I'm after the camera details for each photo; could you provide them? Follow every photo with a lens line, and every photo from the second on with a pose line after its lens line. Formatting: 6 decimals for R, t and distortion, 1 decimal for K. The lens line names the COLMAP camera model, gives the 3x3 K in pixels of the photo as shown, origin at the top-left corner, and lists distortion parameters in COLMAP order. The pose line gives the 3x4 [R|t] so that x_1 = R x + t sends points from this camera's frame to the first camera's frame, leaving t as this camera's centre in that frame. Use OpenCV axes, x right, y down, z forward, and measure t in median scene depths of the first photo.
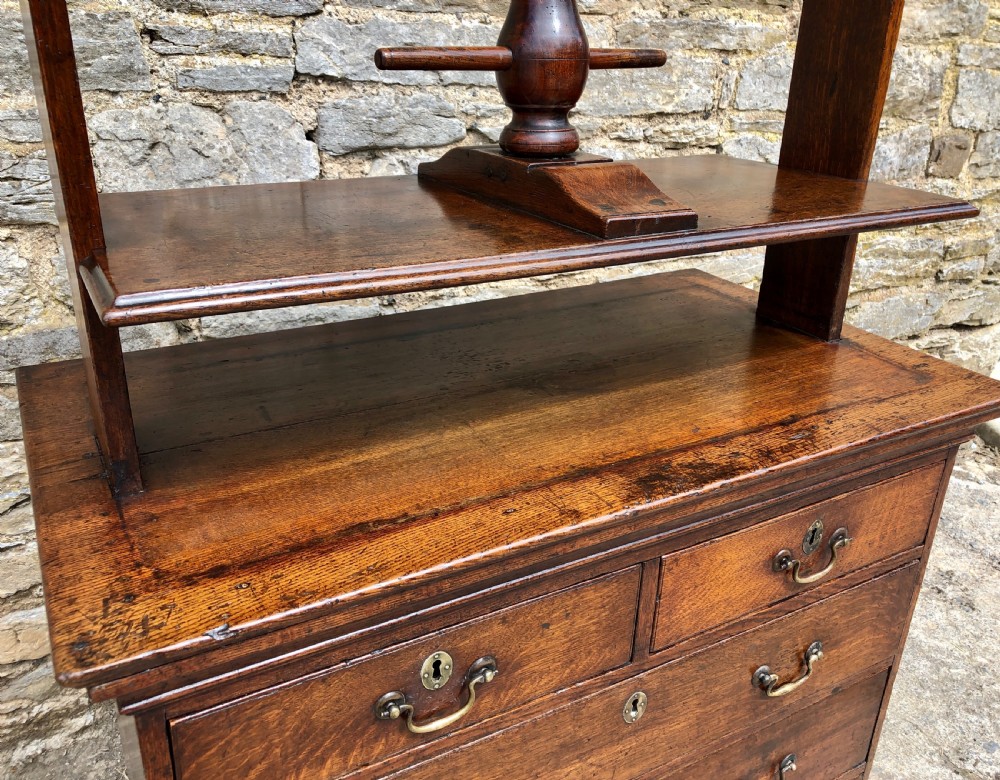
lens RADIAL K [[855.6, 0, 478.8], [0, 855.6, 383.4], [0, 0, 1]] dist [0.007761, -0.003458]
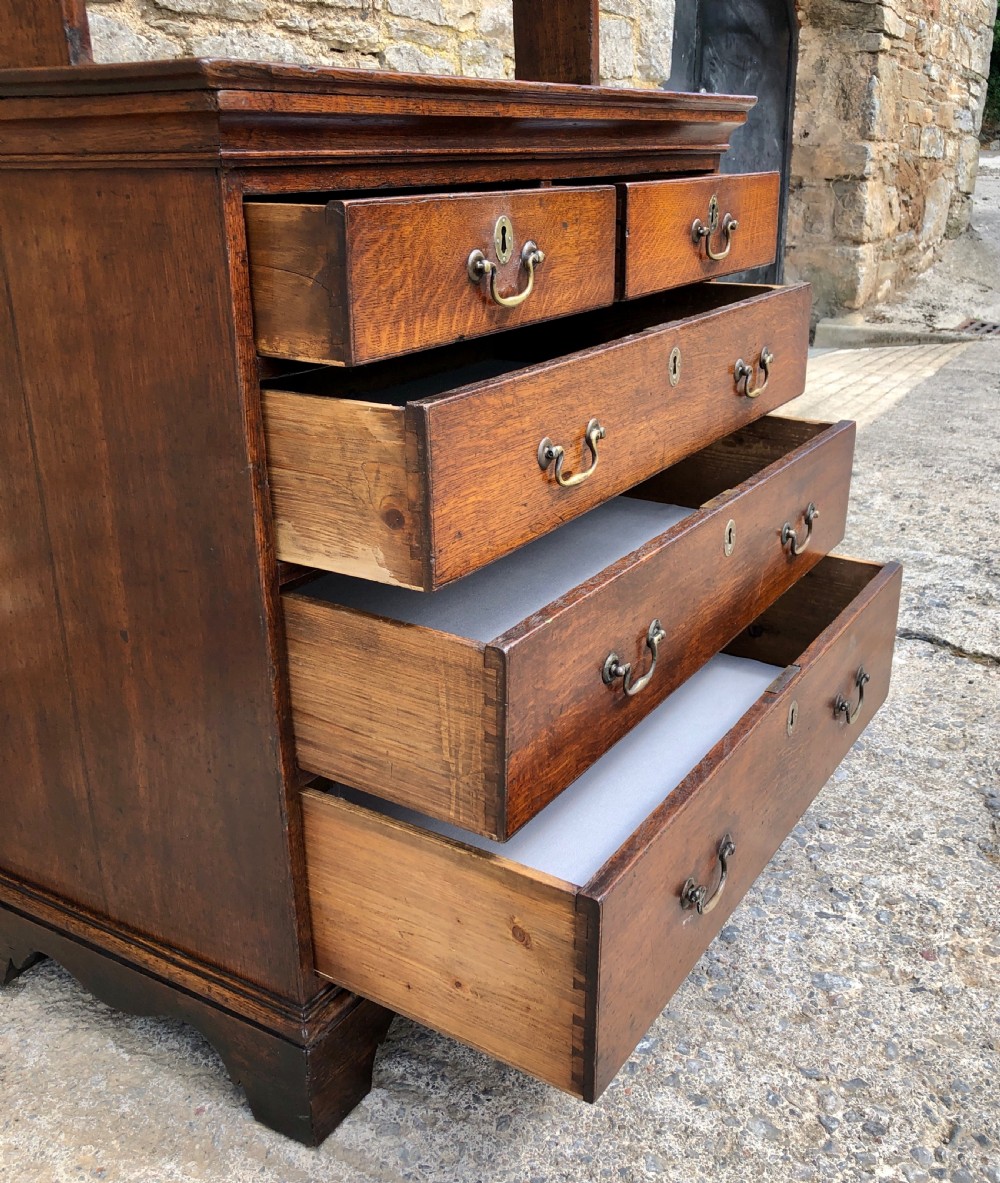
lens RADIAL K [[1173.5, 0, 526.0], [0, 1173.5, 552.2], [0, 0, 1]] dist [0.030560, 0.000000]
pose [[0.861923, -0.193641, 0.468606, -0.387887], [0.225133, 0.974260, -0.011503, 0.405575], [-0.454317, 0.115413, 0.883332, -0.172268]]
